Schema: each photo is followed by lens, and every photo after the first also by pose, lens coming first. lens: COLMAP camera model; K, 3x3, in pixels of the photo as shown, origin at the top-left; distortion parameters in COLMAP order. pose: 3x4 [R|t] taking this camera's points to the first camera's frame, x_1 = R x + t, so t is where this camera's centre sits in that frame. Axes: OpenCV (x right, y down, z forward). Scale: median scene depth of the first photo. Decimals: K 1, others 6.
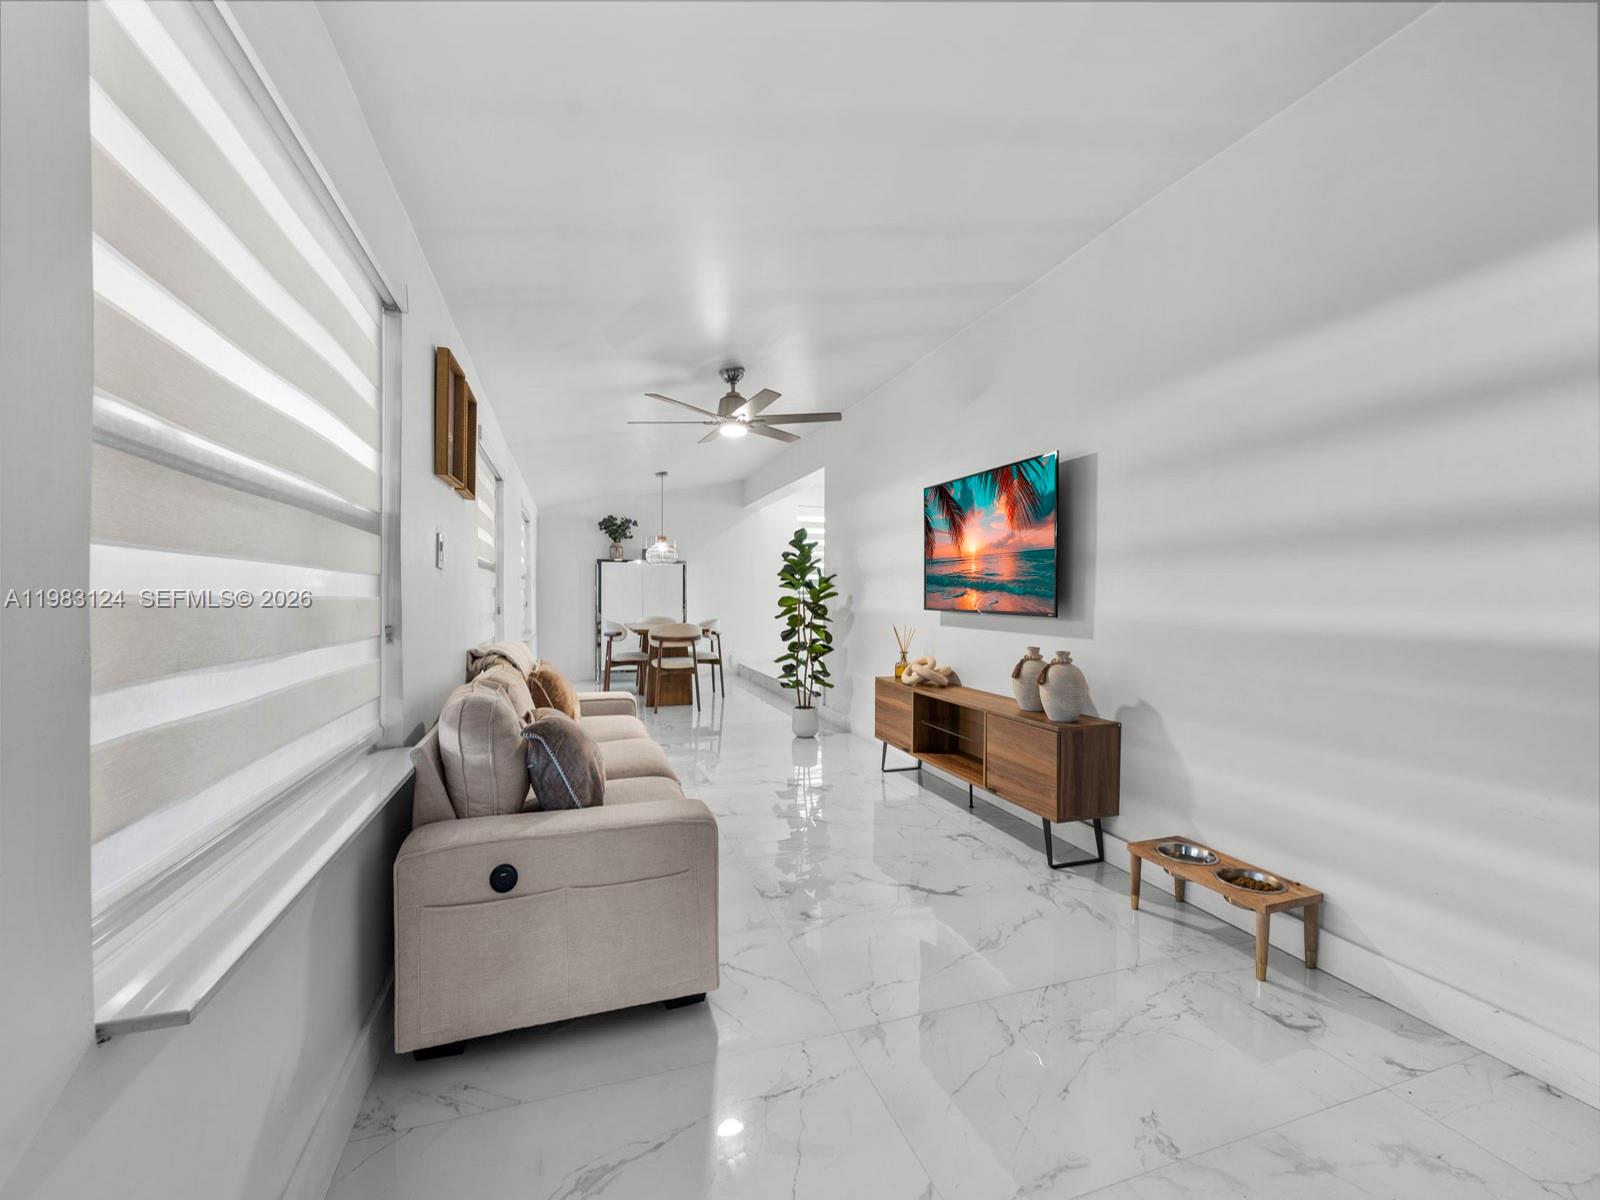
lens RADIAL K [[639.8, 0, 811.5], [0, 639.8, 596.1], [0, 0, 1]] dist [-0.004598, -0.000075]
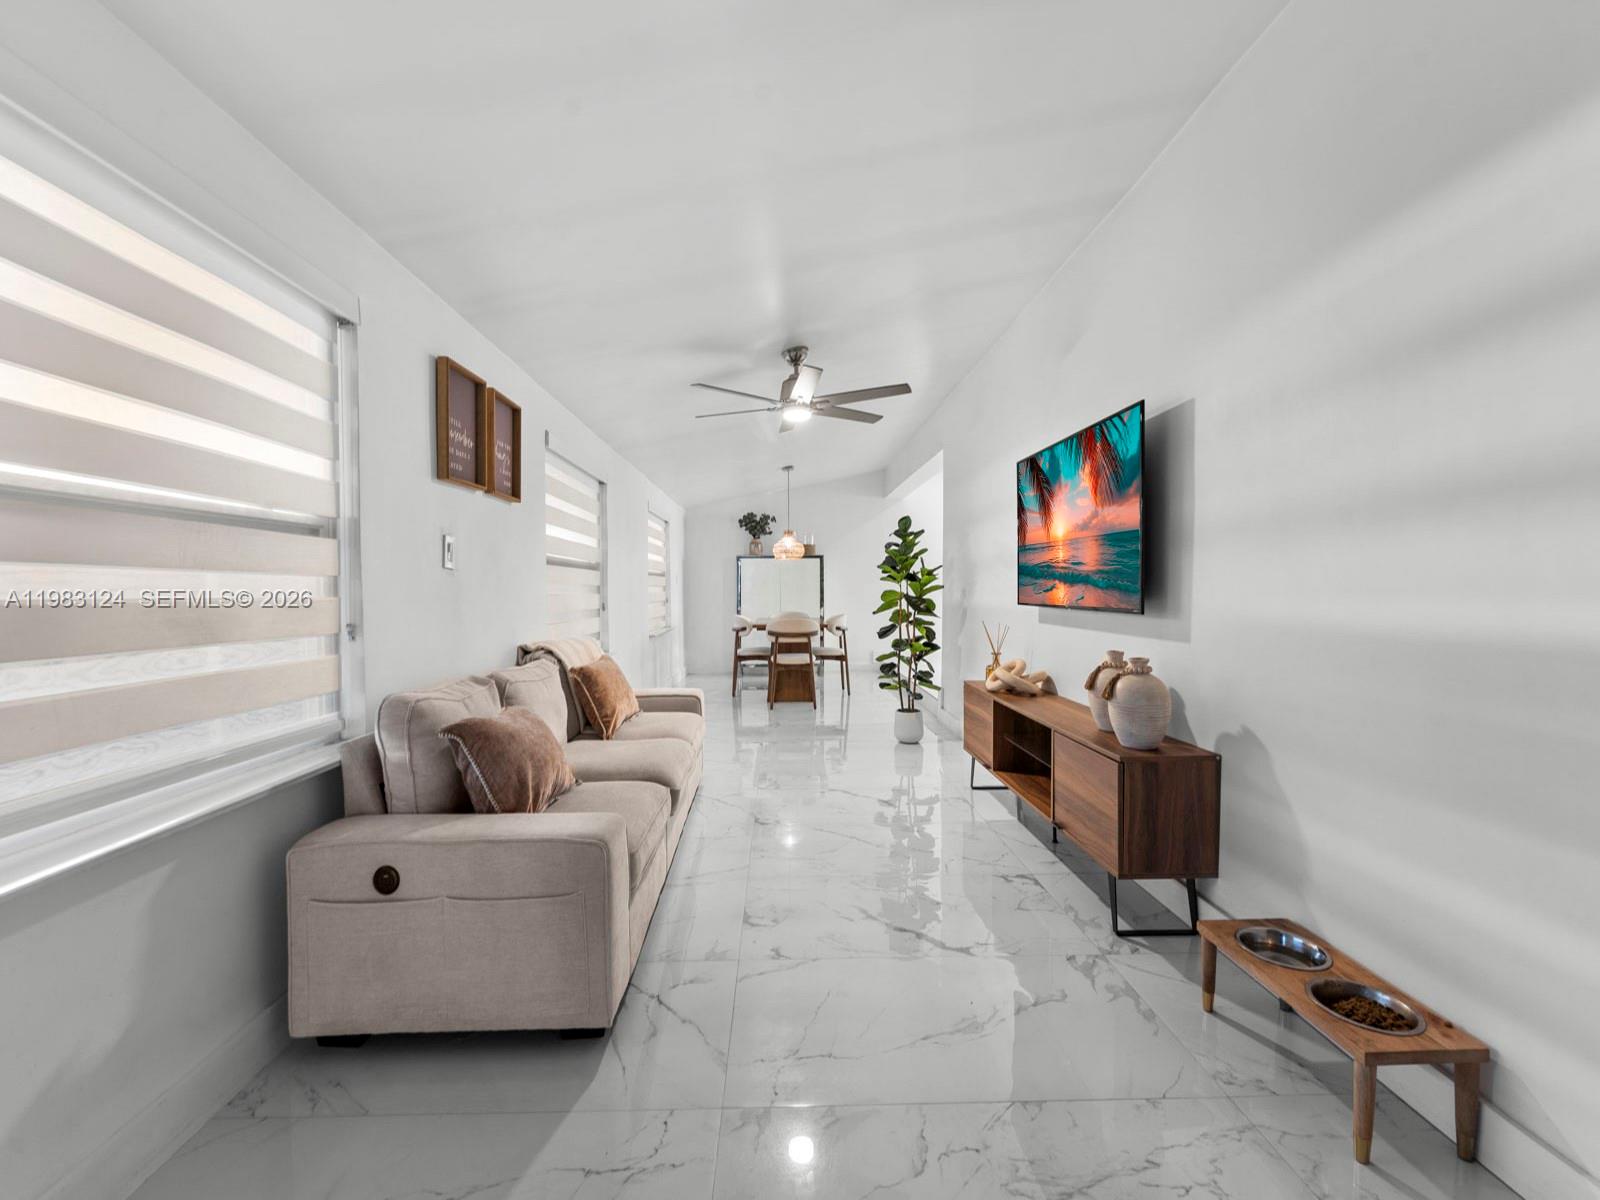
lens RADIAL K [[639.8, 0, 834.0], [0, 639.8, 597.5], [0, 0, 1]] dist [-0.004598, -0.000075]
pose [[0.955609, -0.006762, -0.294560, 0.243043], [0.010386, 0.999888, 0.010738, -0.000179], [0.294454, -0.013320, 0.955573, 0.134896]]
